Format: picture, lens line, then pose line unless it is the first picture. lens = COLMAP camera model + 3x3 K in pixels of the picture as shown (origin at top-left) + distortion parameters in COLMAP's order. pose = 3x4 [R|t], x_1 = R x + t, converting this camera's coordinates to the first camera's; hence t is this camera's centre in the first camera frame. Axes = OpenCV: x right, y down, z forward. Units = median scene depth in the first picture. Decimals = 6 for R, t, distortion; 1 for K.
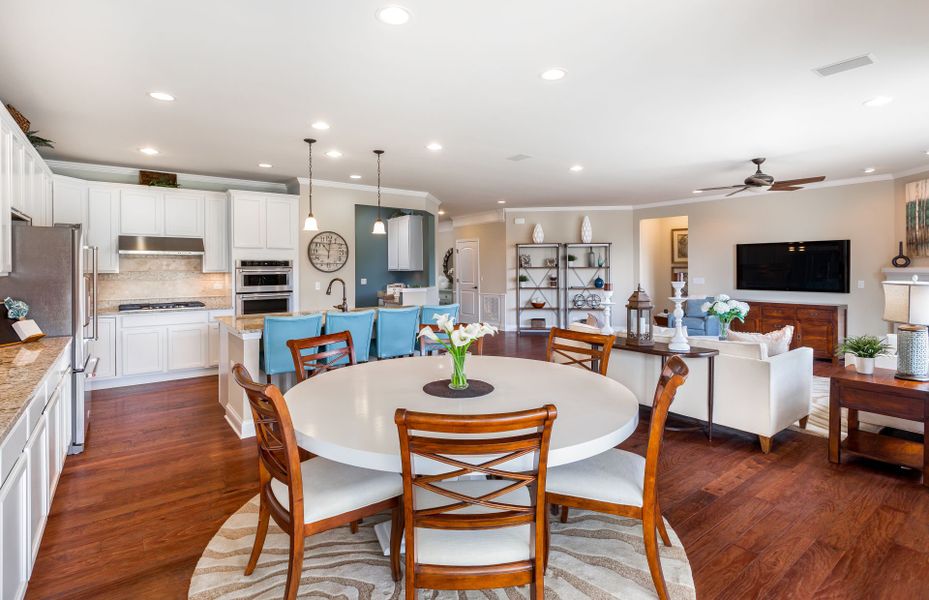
lens RADIAL K [[443.1, 0, 461.4], [0, 443.1, 267.3], [0, 0, 1]] dist [0.000134, -0.002487]
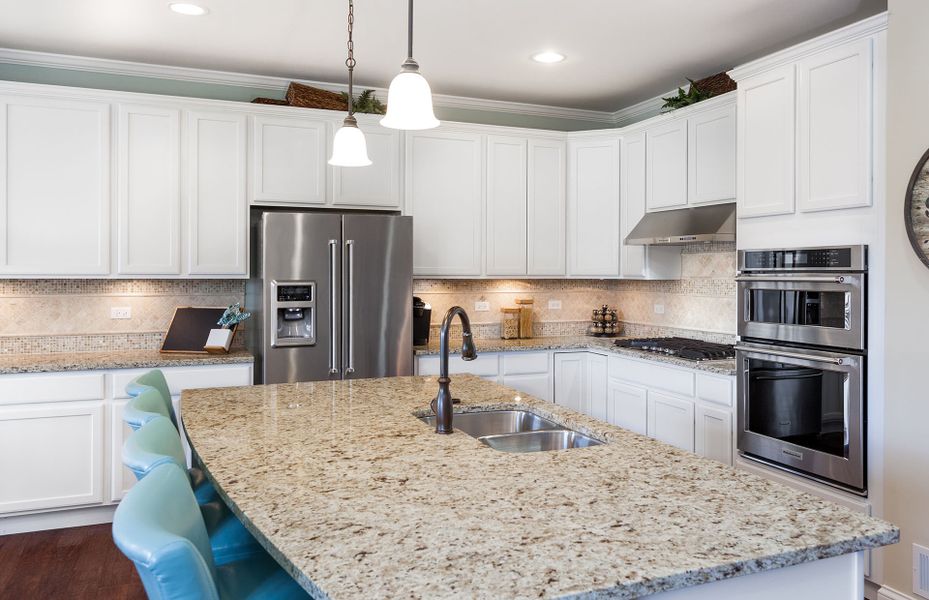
lens RADIAL K [[729.7, 0, 472.4], [0, 729.7, 267.8], [0, 0, 1]] dist [0.010337, -0.021573]
pose [[-0.260067, -0.001374, -0.965590, 0.152496], [-0.003218, 0.999995, -0.000556, -0.000243], [0.965585, 0.002963, -0.260070, 0.898128]]
